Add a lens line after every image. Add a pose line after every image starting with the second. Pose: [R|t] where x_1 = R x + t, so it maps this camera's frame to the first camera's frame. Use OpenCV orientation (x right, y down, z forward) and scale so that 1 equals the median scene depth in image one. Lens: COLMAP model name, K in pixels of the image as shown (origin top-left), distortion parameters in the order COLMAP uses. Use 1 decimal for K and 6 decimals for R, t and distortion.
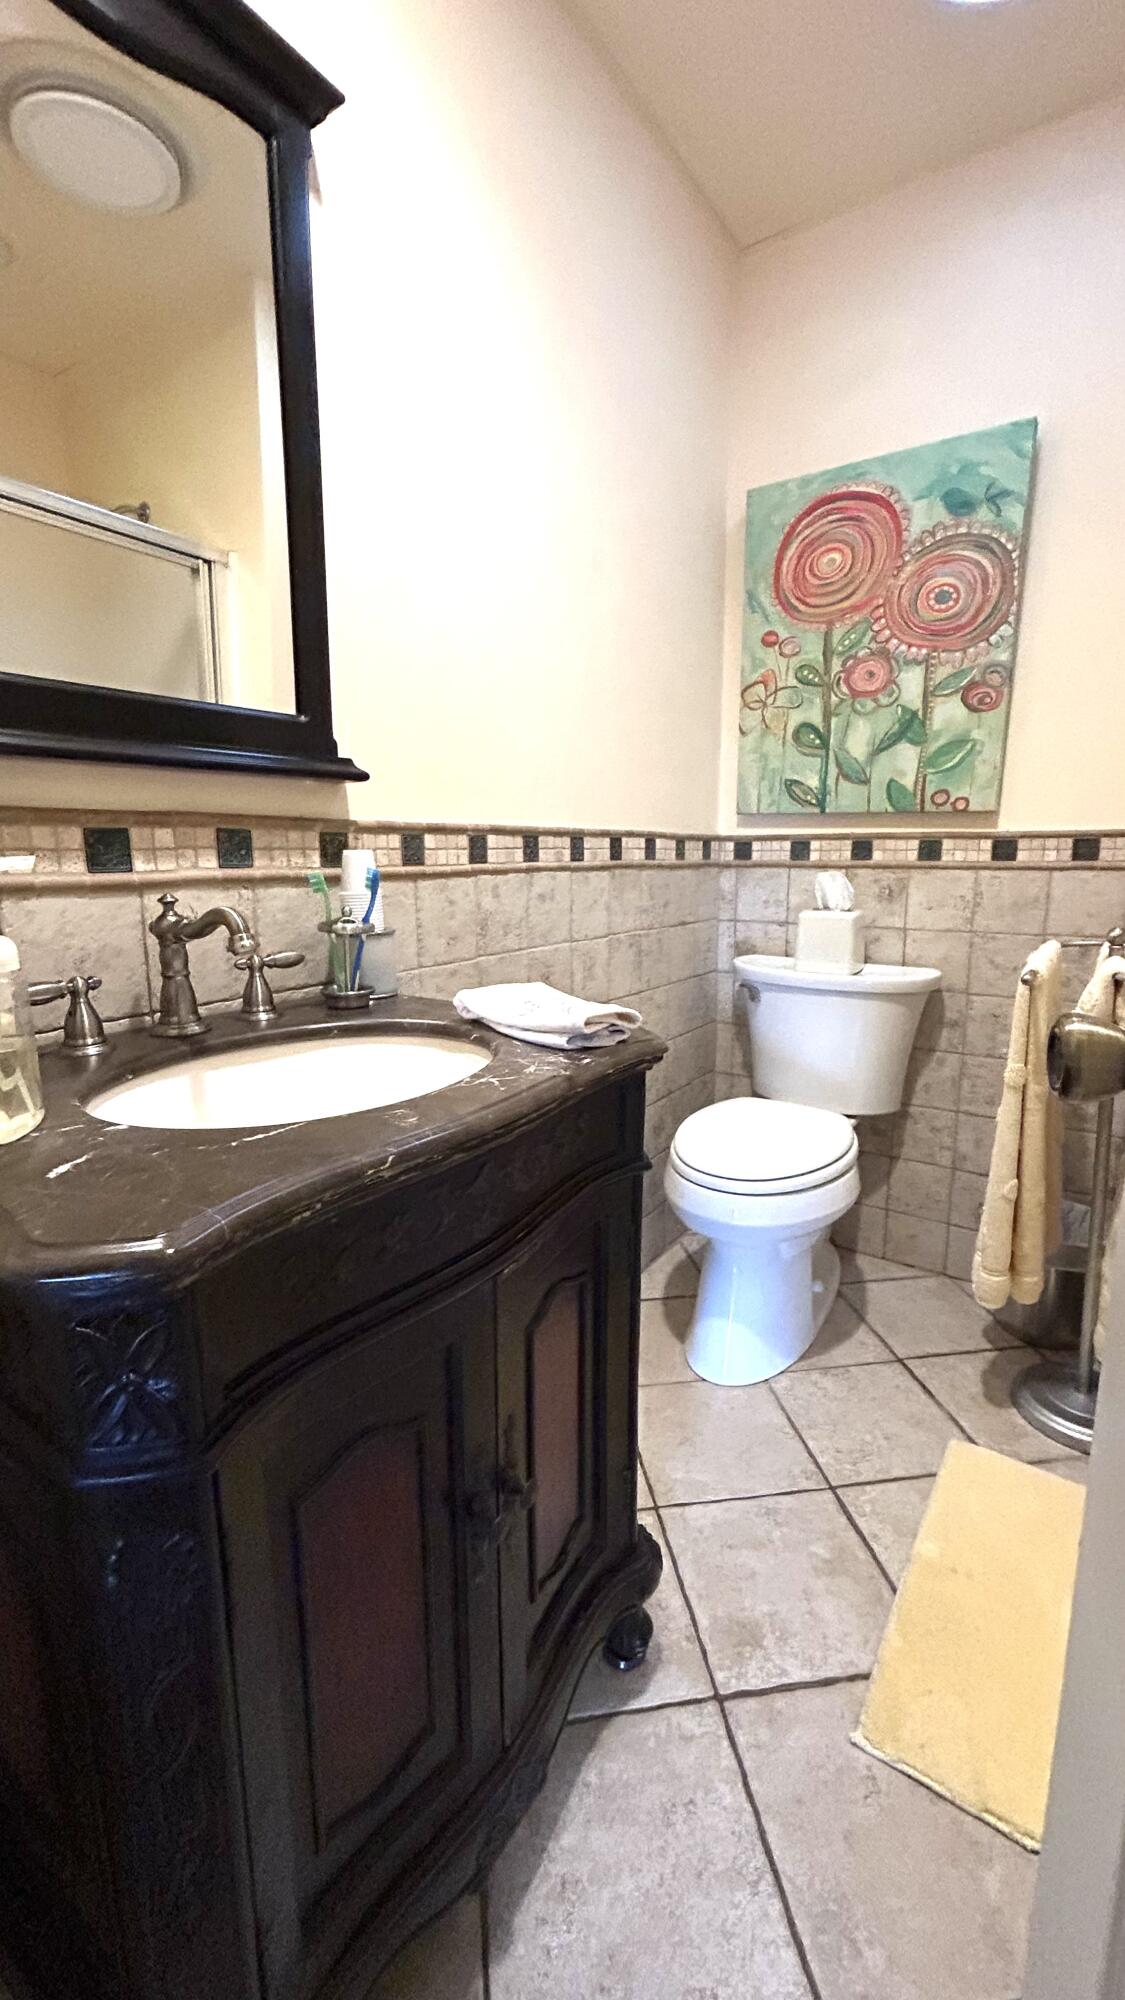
lens RADIAL K [[802.7, 0, 561.8], [0, 802.7, 994.6], [0, 0, 1]] dist [-0.004056, 0.002061]
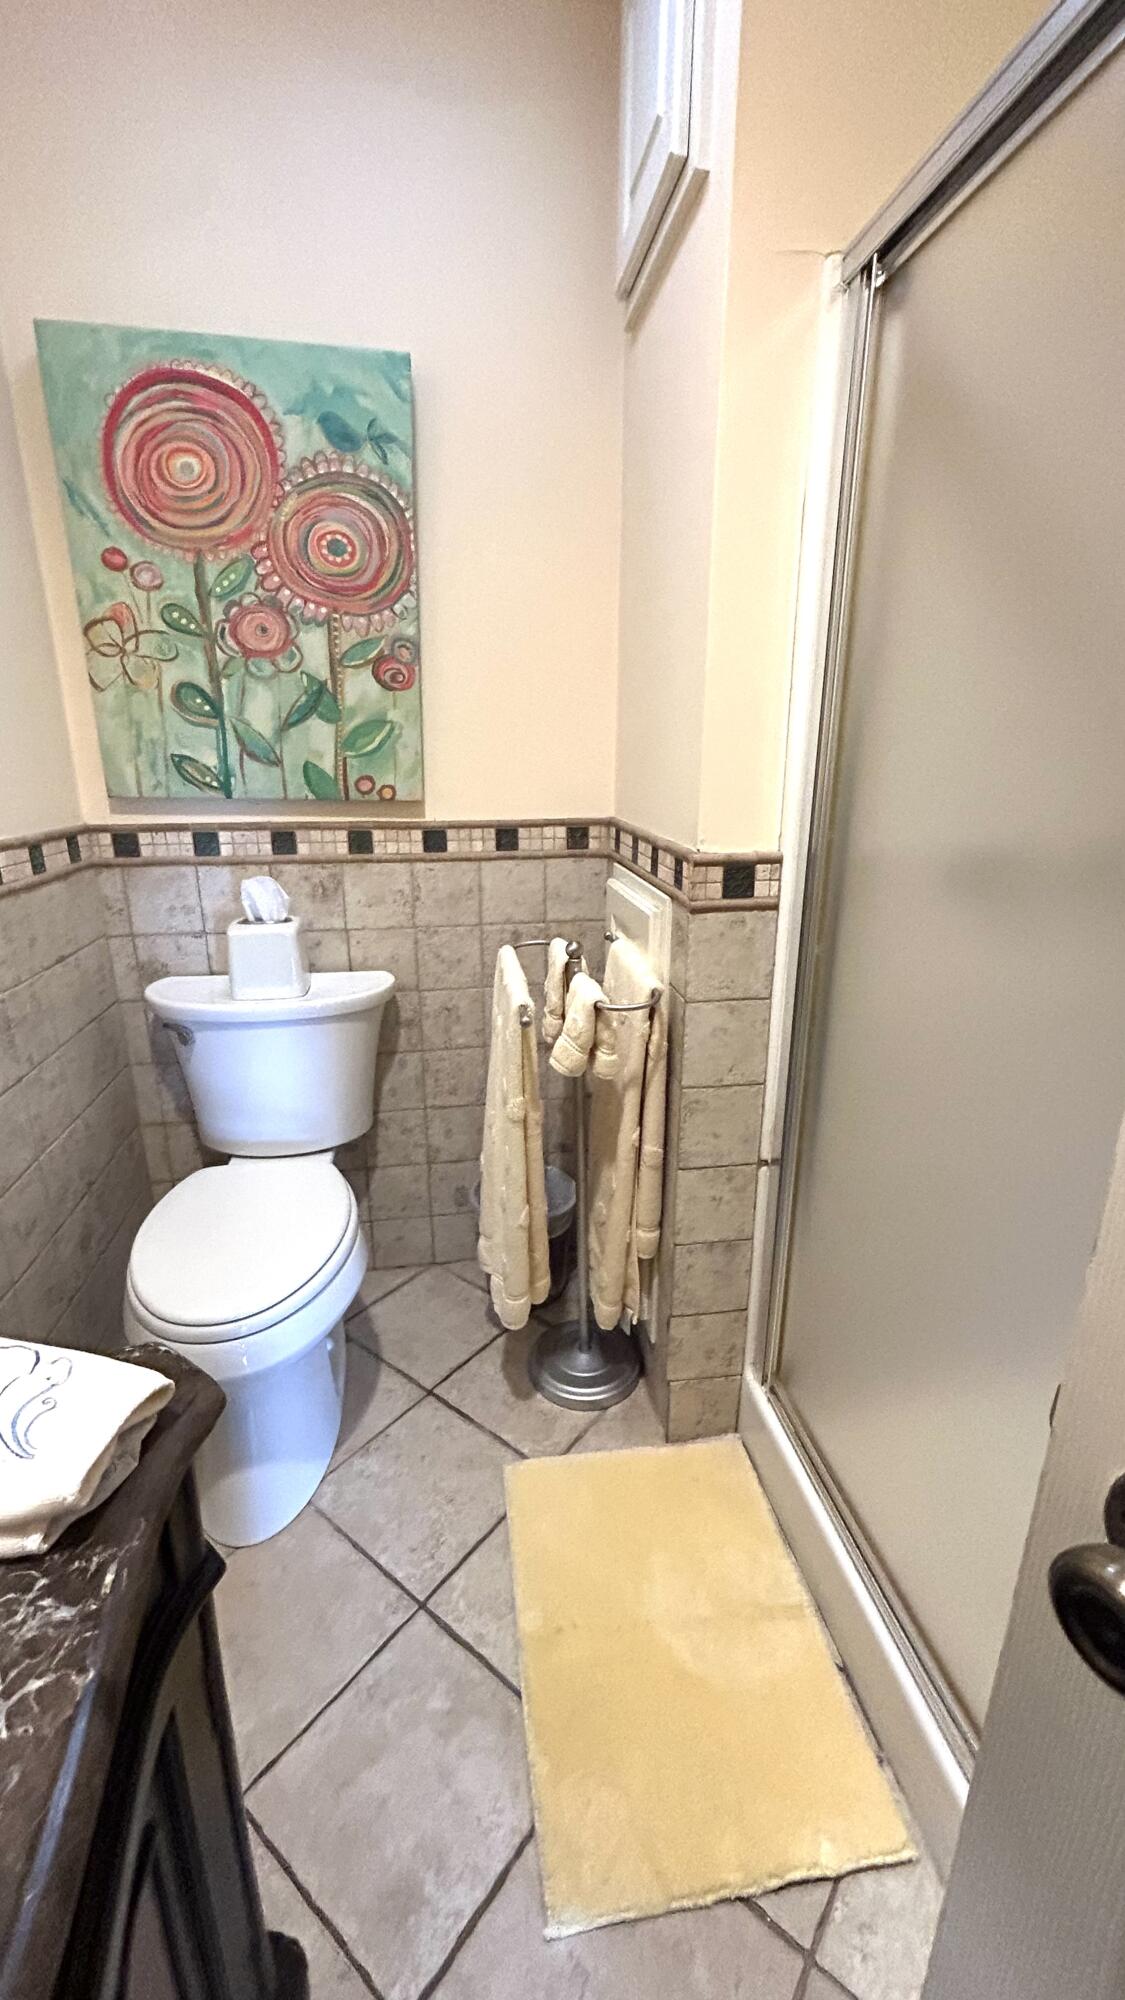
lens RADIAL K [[802.7, 0, 558.1], [0, 802.7, 997.2], [0, 0, 1]] dist [-0.004056, 0.002061]
pose [[0.723602, -0.197755, 0.661281, -0.009556], [0.118154, 0.979425, 0.163606, -0.135183], [-0.680029, -0.040253, 0.732080, 0.191623]]
